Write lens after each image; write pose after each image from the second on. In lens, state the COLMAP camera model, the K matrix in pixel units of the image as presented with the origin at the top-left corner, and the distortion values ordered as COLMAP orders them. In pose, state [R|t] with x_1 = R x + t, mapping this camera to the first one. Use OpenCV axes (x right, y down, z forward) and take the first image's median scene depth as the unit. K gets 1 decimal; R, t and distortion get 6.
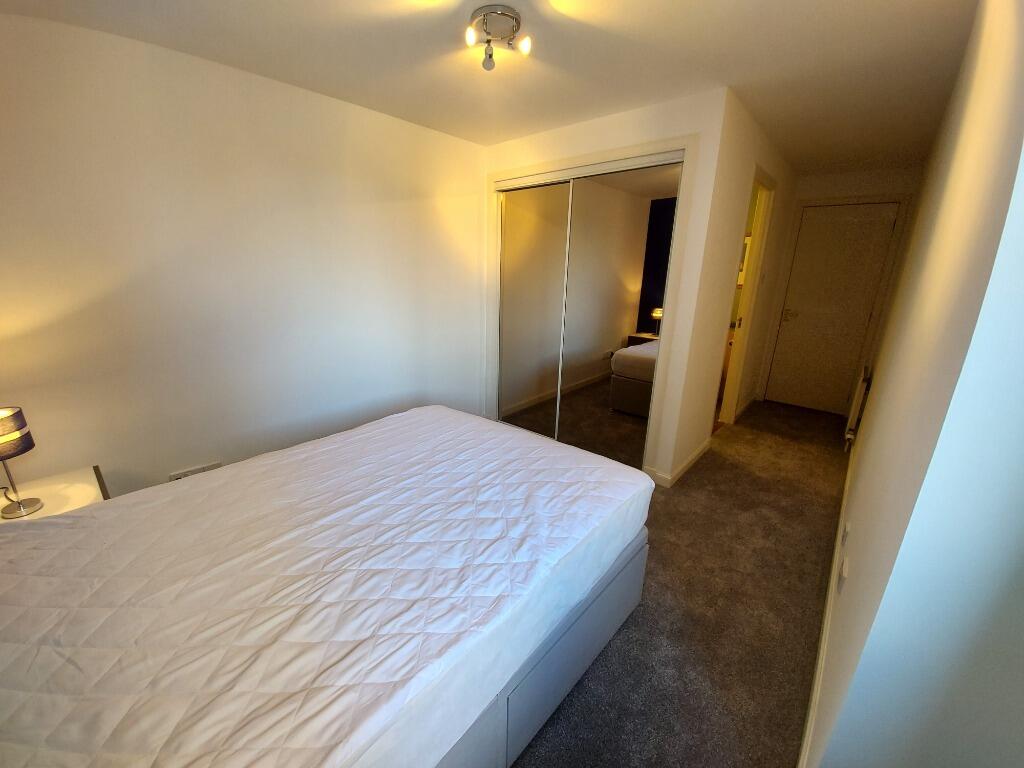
lens RADIAL K [[414.0, 0, 509.3], [0, 414.0, 386.6], [0, 0, 1]] dist [0.001215, -0.000058]
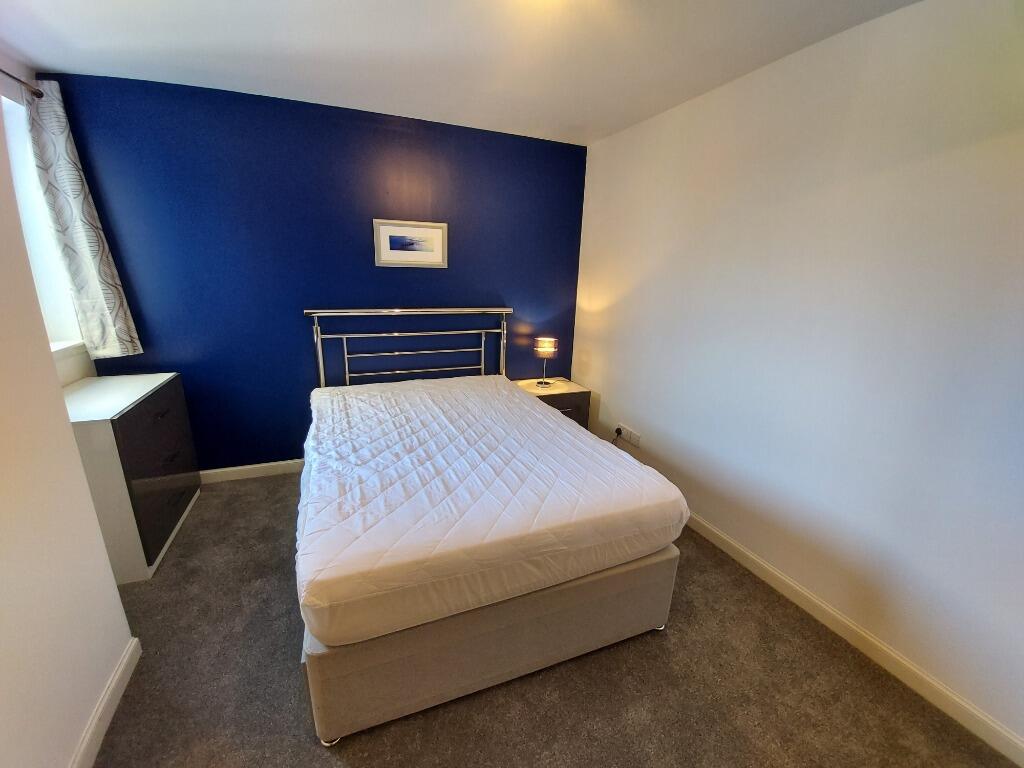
lens RADIAL K [[414.0, 0, 508.6], [0, 414.0, 385.2], [0, 0, 1]] dist [0.001215, -0.000058]
pose [[-0.460085, 0.216319, -0.861120, 0.832855], [-0.276916, 0.886528, 0.370654, -0.479120], [0.843587, 0.408991, -0.347976, 1.651104]]
